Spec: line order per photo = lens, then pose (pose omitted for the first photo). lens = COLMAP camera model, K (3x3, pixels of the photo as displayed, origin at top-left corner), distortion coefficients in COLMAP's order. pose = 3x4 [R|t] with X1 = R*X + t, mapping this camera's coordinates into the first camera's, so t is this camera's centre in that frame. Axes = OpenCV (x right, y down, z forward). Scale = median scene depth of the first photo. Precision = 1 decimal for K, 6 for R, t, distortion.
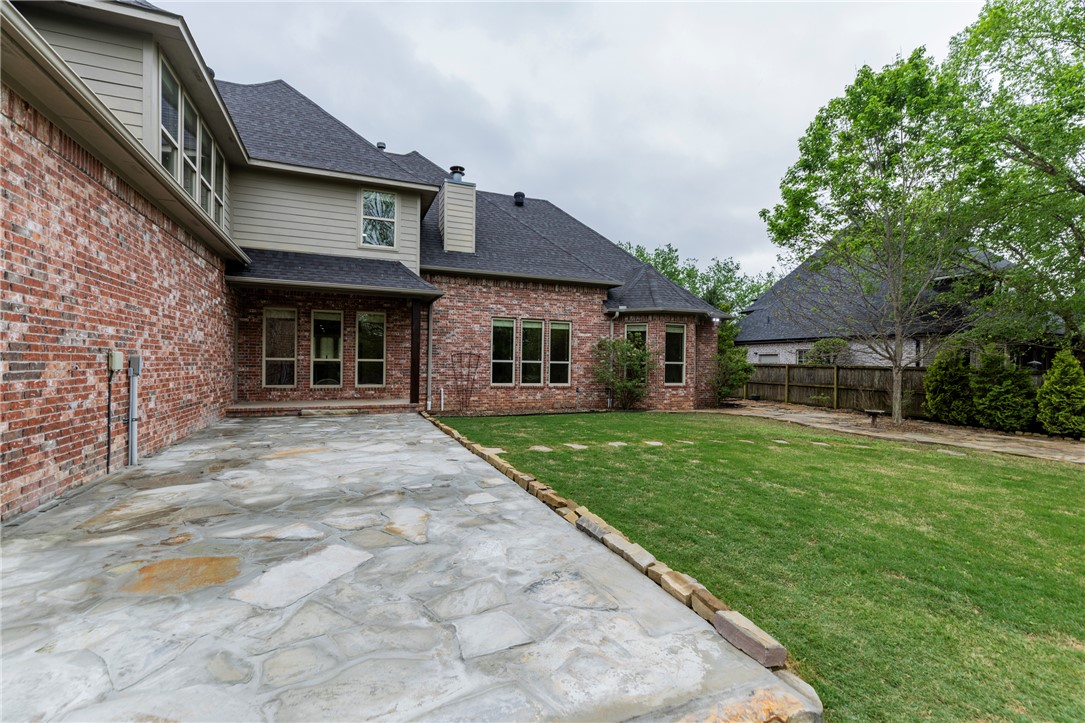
lens RADIAL K [[494.9, 0, 553.2], [0, 494.9, 364.8], [0, 0, 1]] dist [0.012181, -0.001462]
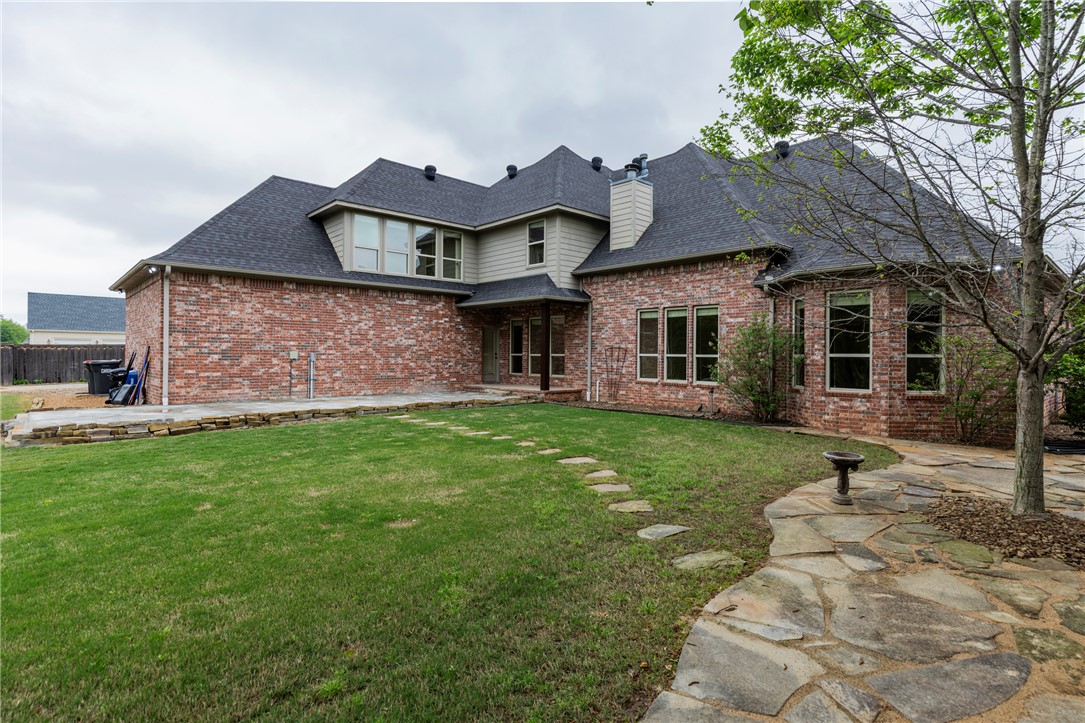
lens RADIAL K [[556.1, 0, 548.2], [0, 556.1, 353.8], [0, 0, 1]] dist [-0.000274, 0.000222]
pose [[0.343560, -0.010583, -0.939071, 0.810228], [-0.005607, 0.999896, -0.013320, 0.005457], [0.939114, 0.009842, 0.343464, 0.450092]]
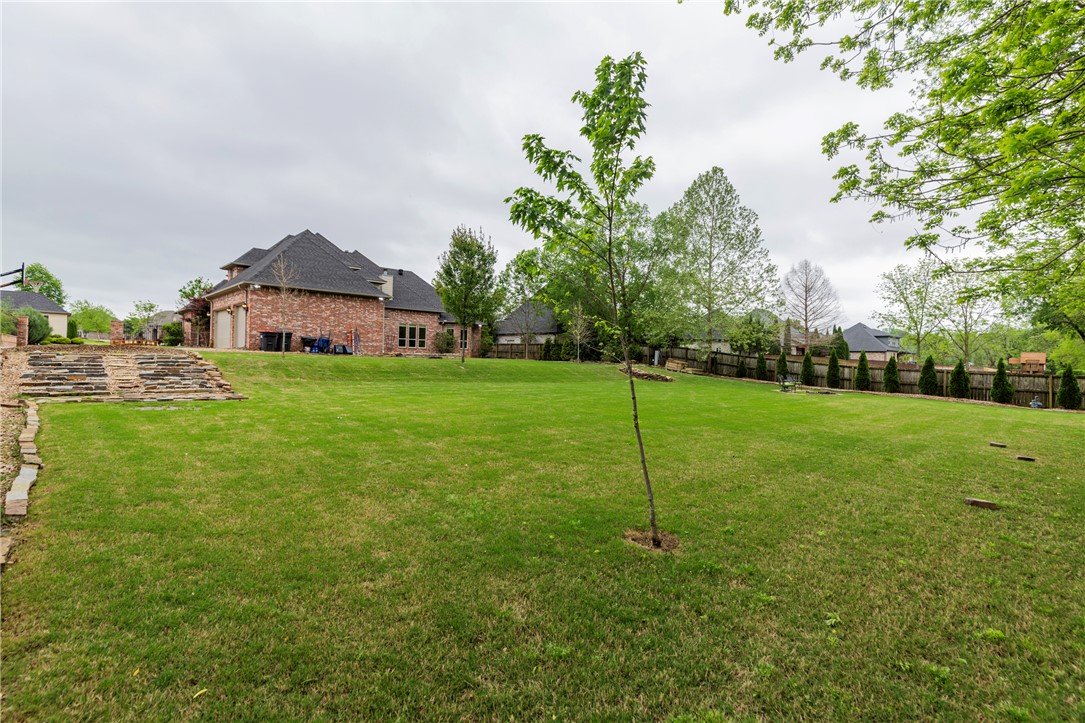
lens RADIAL K [[494.9, 0, 548.8], [0, 494.9, 358.2], [0, 0, 1]] dist [0.012181, -0.001462]
pose [[0.934467, 0.003286, 0.356034, -0.322197], [-0.004160, 0.999990, 0.001690, 0.093346], [-0.356025, -0.003061, 0.934471, -1.907107]]
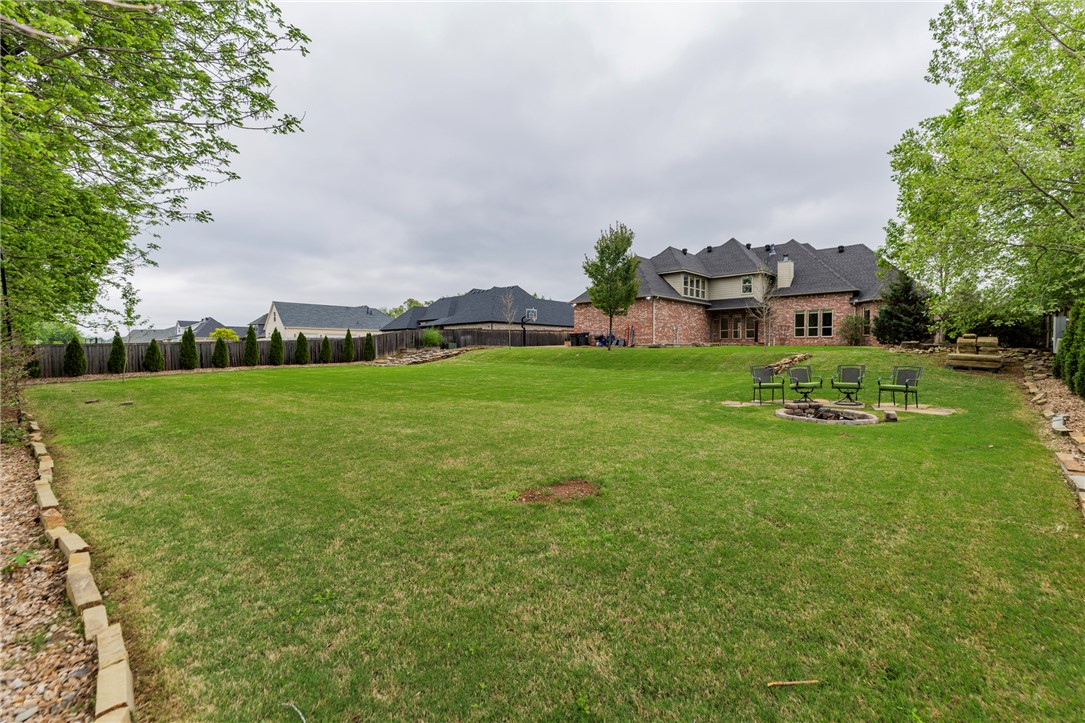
lens RADIAL K [[494.9, 0, 550.3], [0, 494.9, 363.7], [0, 0, 1]] dist [0.012181, -0.001462]
pose [[0.436303, 0.005508, -0.899783, 1.609318], [0.005974, 0.999941, 0.009018, 0.144522], [0.899780, -0.009309, 0.436245, -1.249992]]
